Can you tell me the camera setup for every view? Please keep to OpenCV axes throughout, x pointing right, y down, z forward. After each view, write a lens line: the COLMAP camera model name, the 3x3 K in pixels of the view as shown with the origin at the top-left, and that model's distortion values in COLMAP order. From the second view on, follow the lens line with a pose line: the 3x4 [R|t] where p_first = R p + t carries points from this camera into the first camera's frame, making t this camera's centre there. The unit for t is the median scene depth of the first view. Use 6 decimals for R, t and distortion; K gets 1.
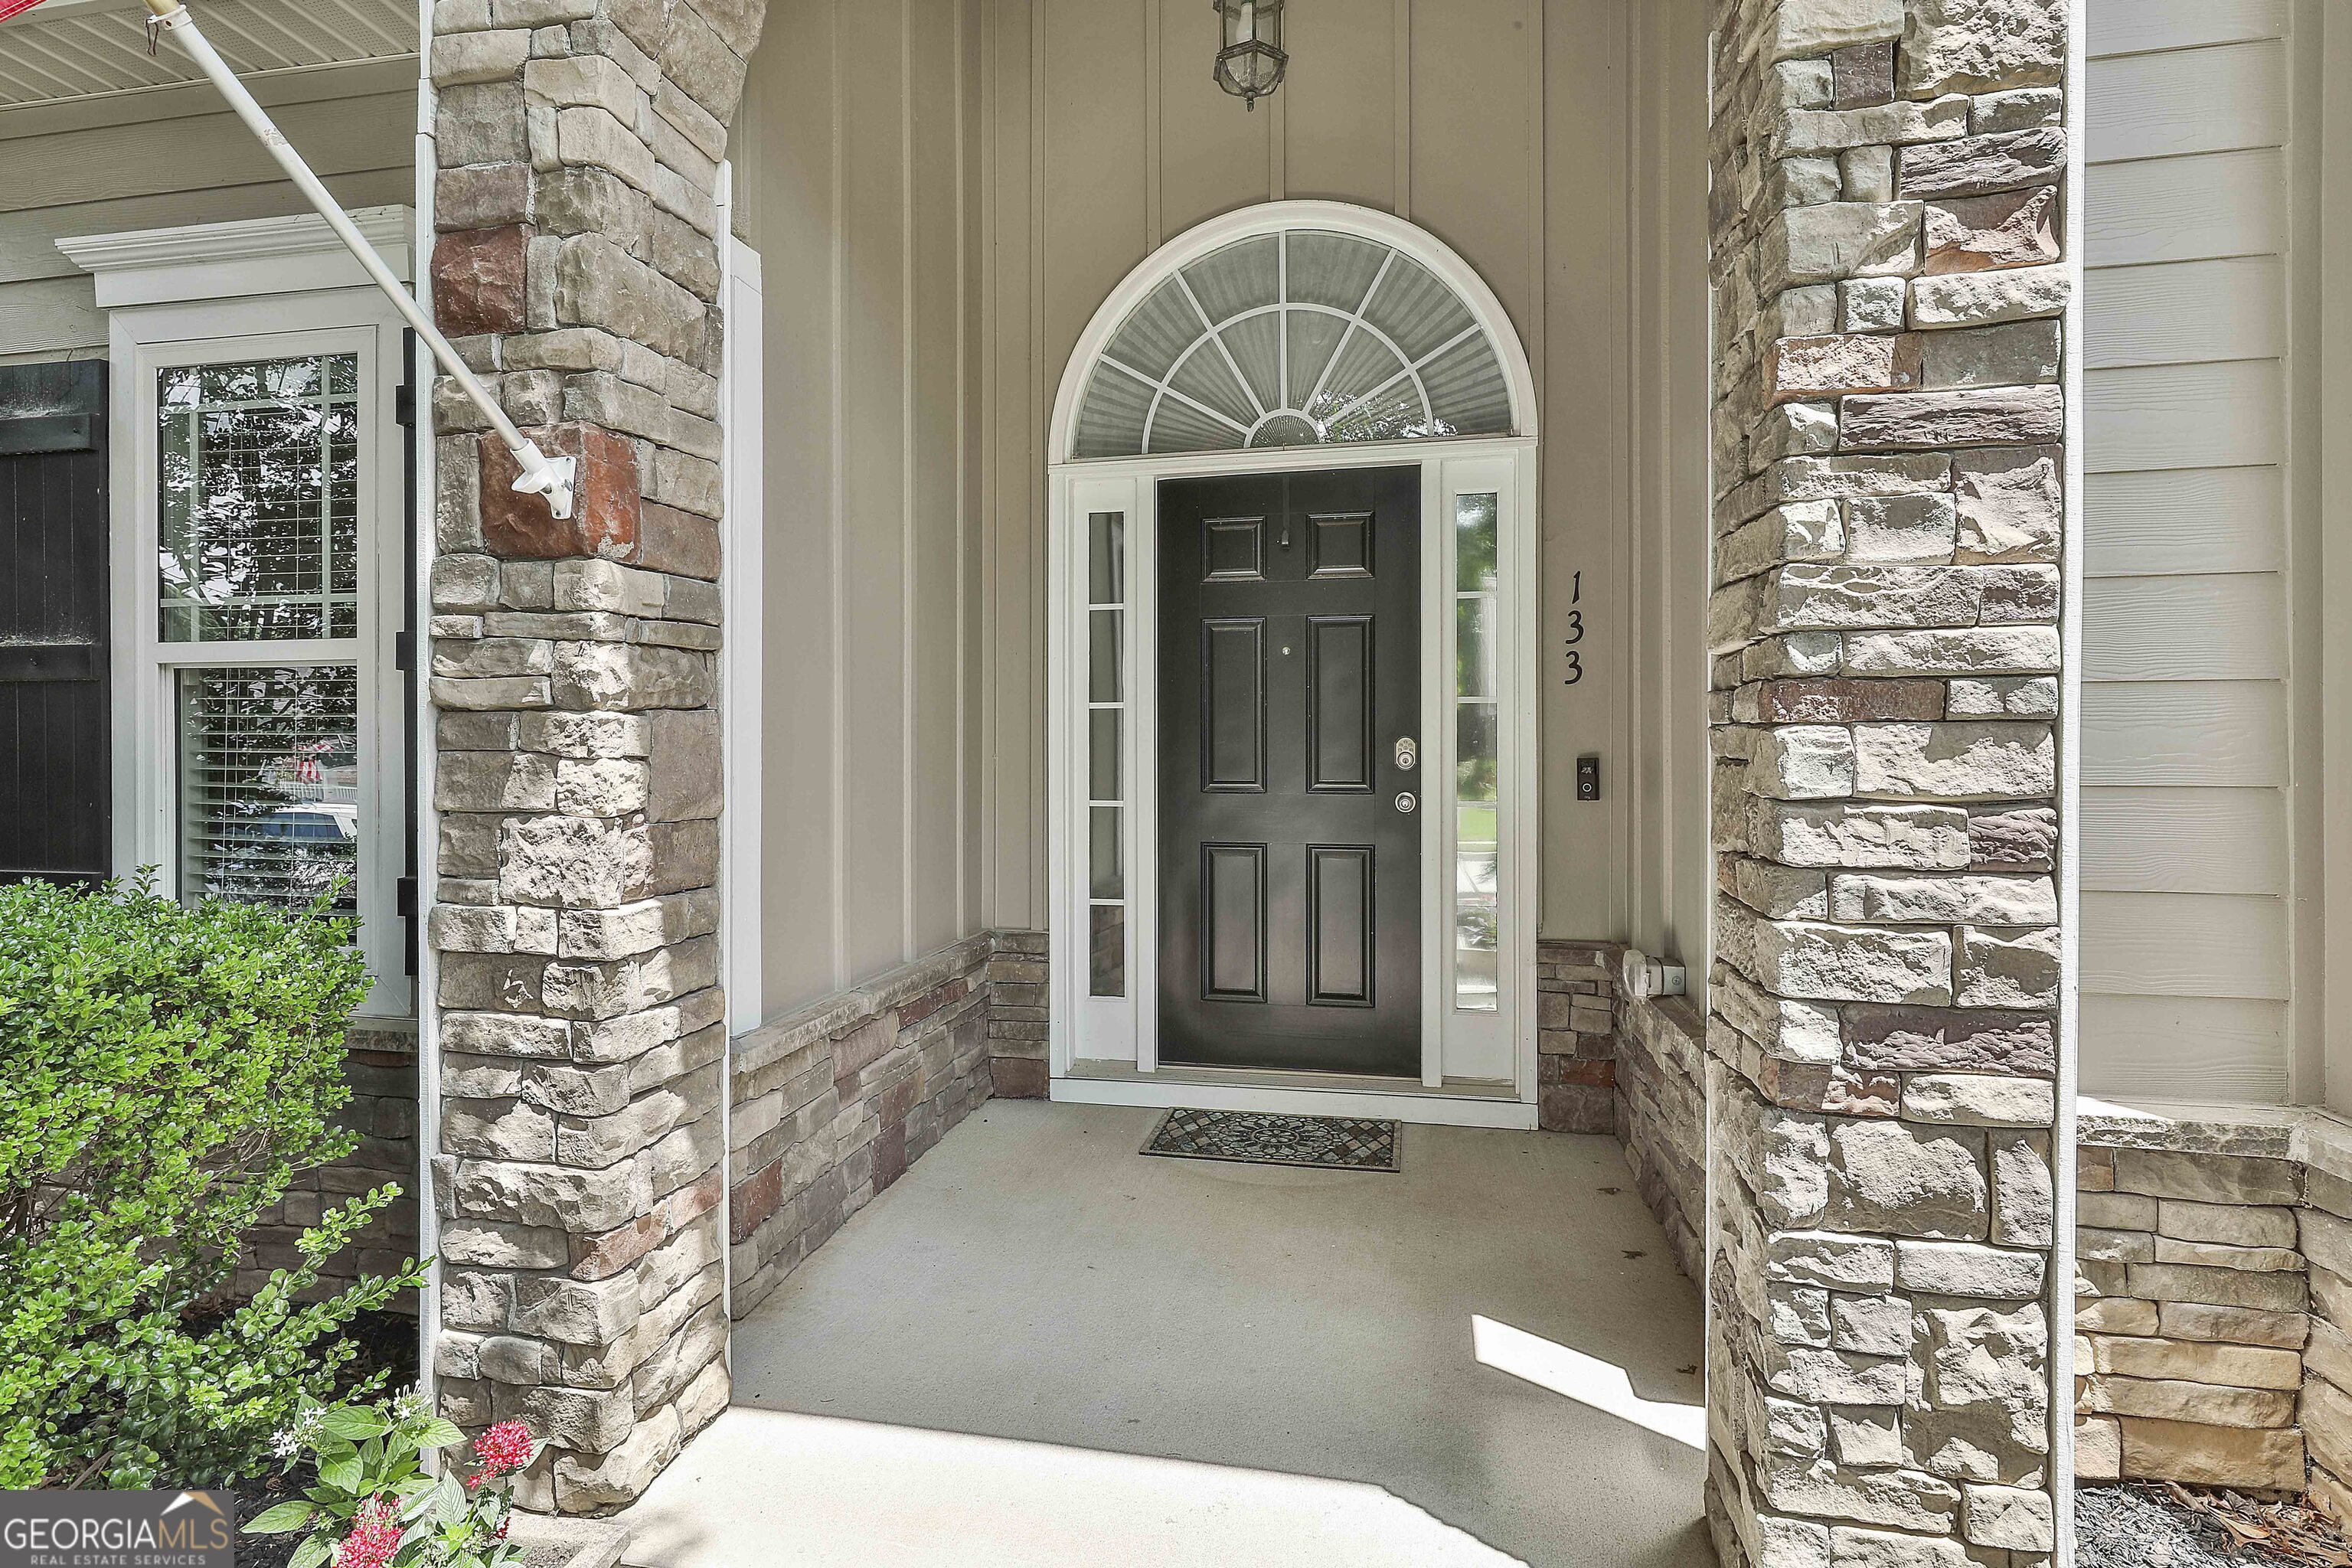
lens RADIAL K [[1135.3, 0, 1176.1], [0, 1135.3, 735.1], [0, 0, 1]] dist [-0.005604, 0.004561]
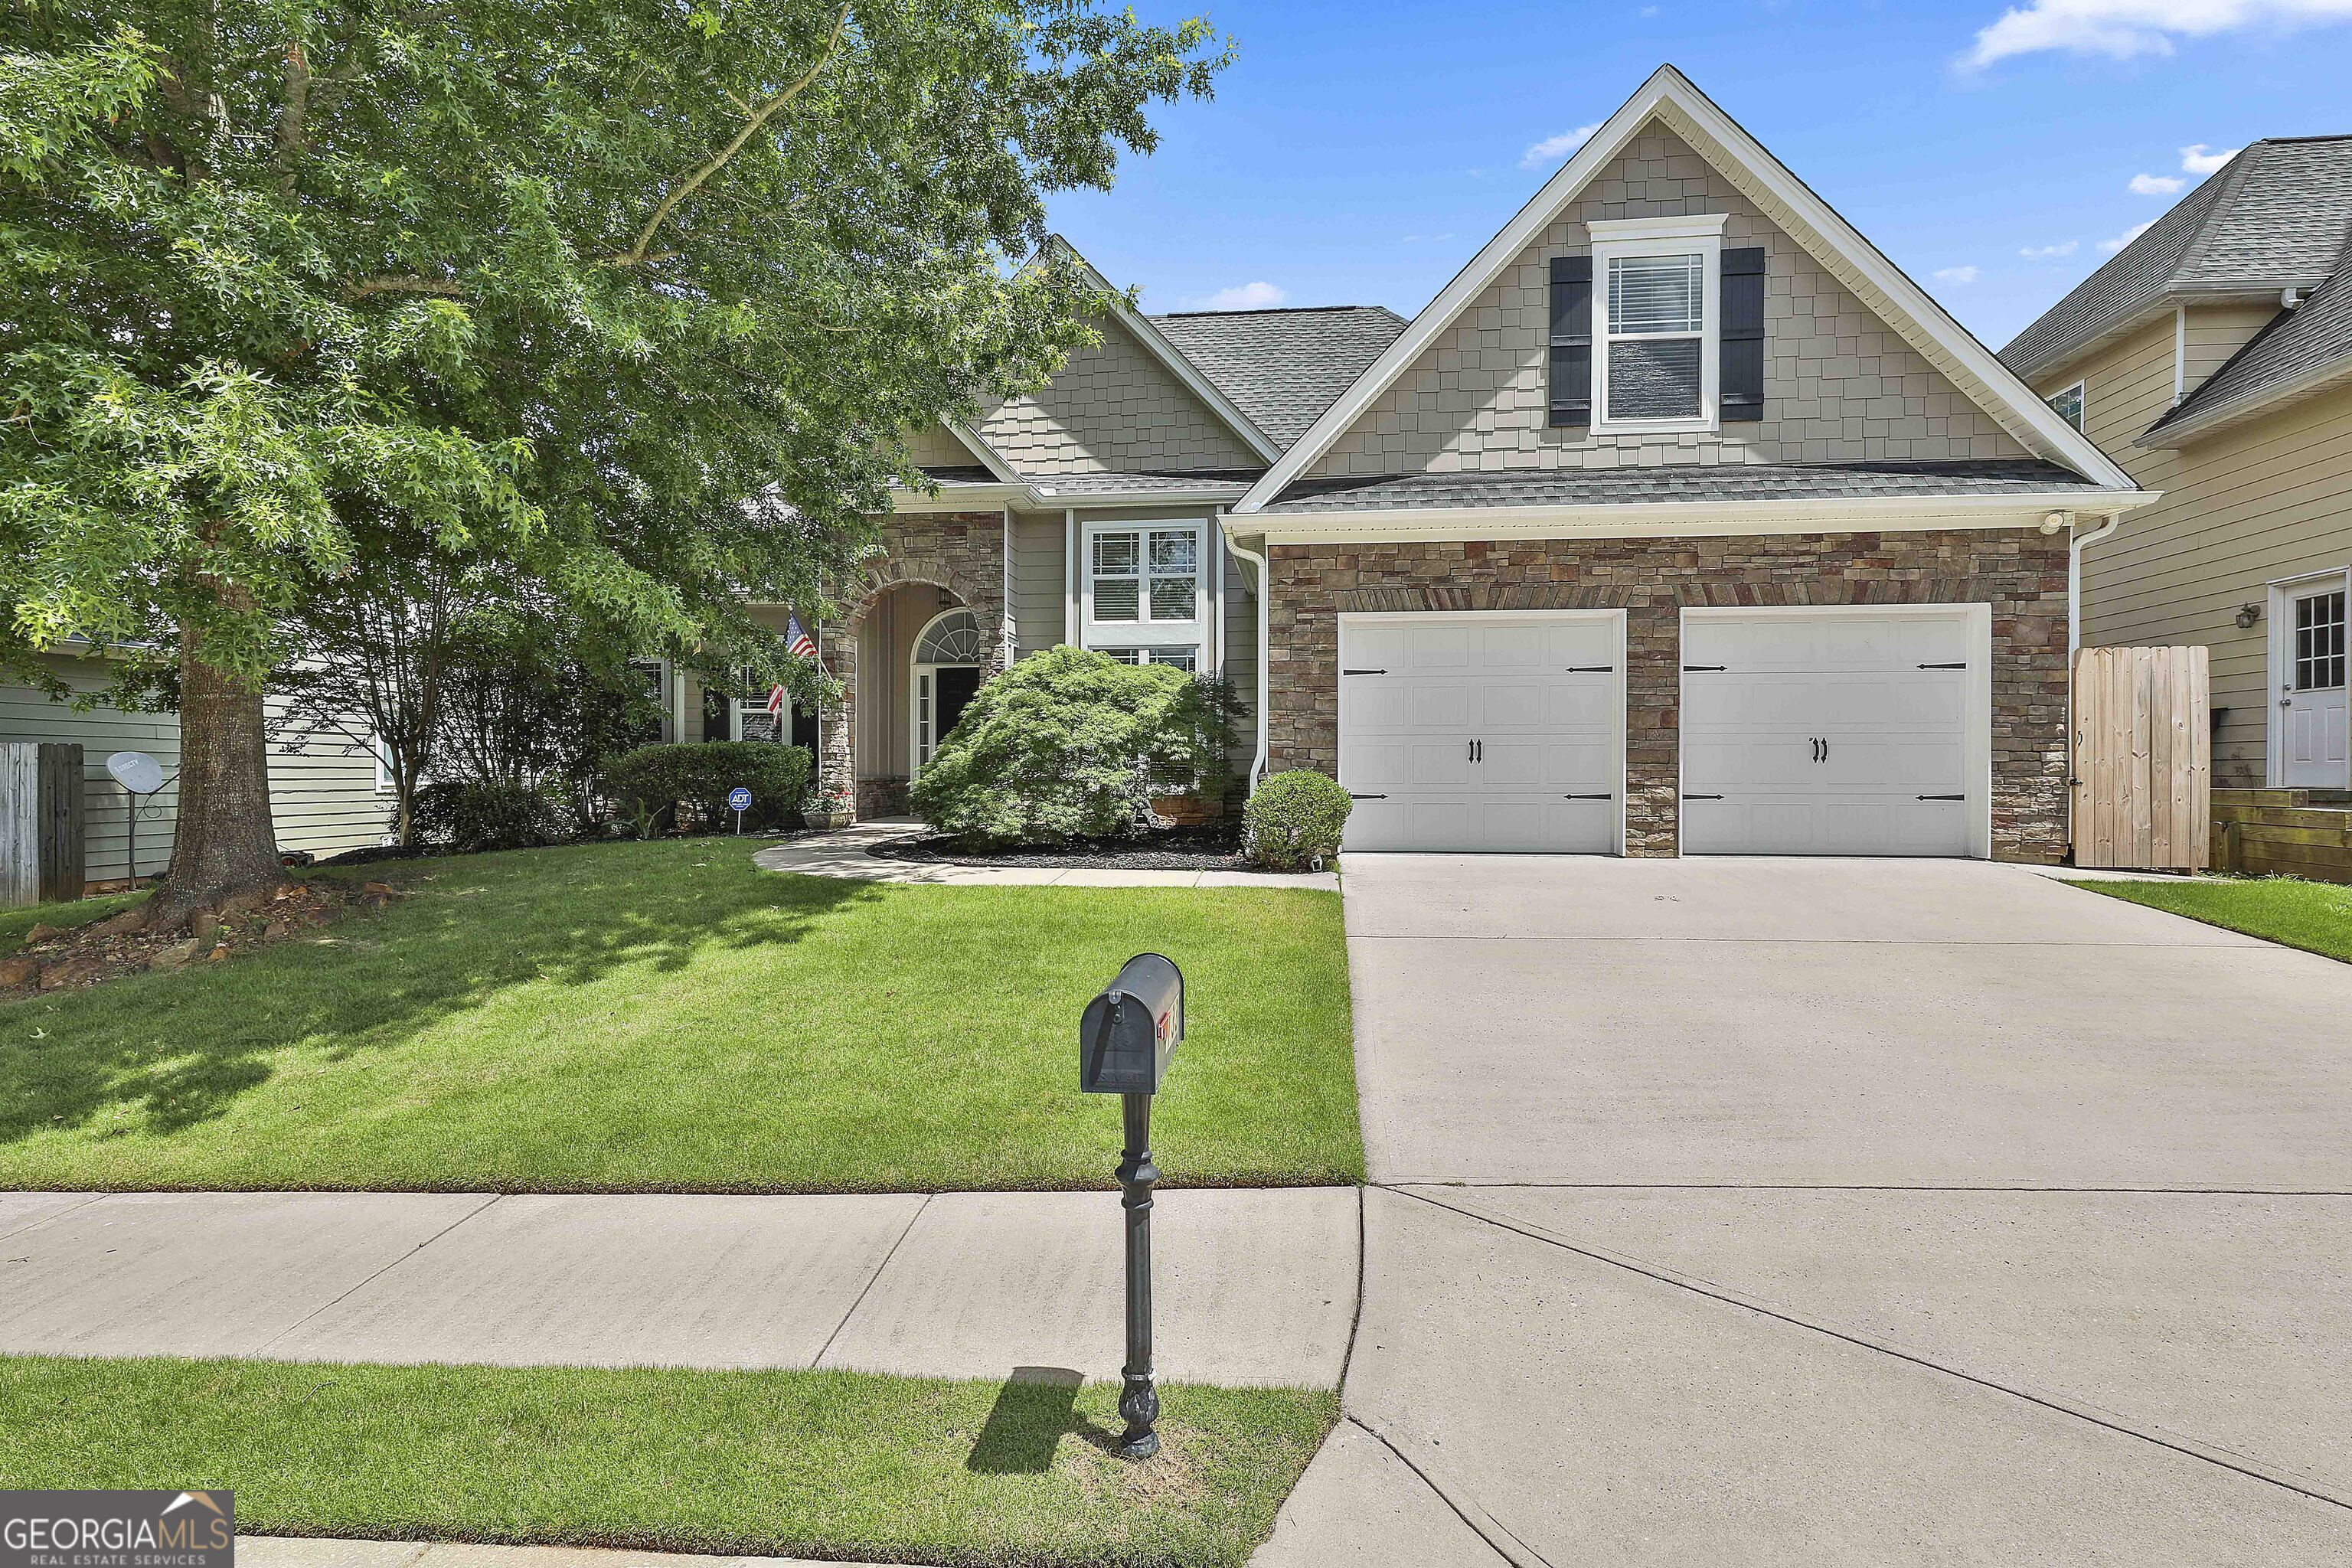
lens RADIAL K [[1135.3, 0, 1176.1], [0, 1135.3, 735.1], [0, 0, 1]] dist [-0.005604, 0.004561]
pose [[0.997355, 0.004426, 0.072545, 0.583400], [-0.003118, 0.999831, -0.018136, 0.099903], [-0.072613, 0.017862, 0.997200, -3.369644]]
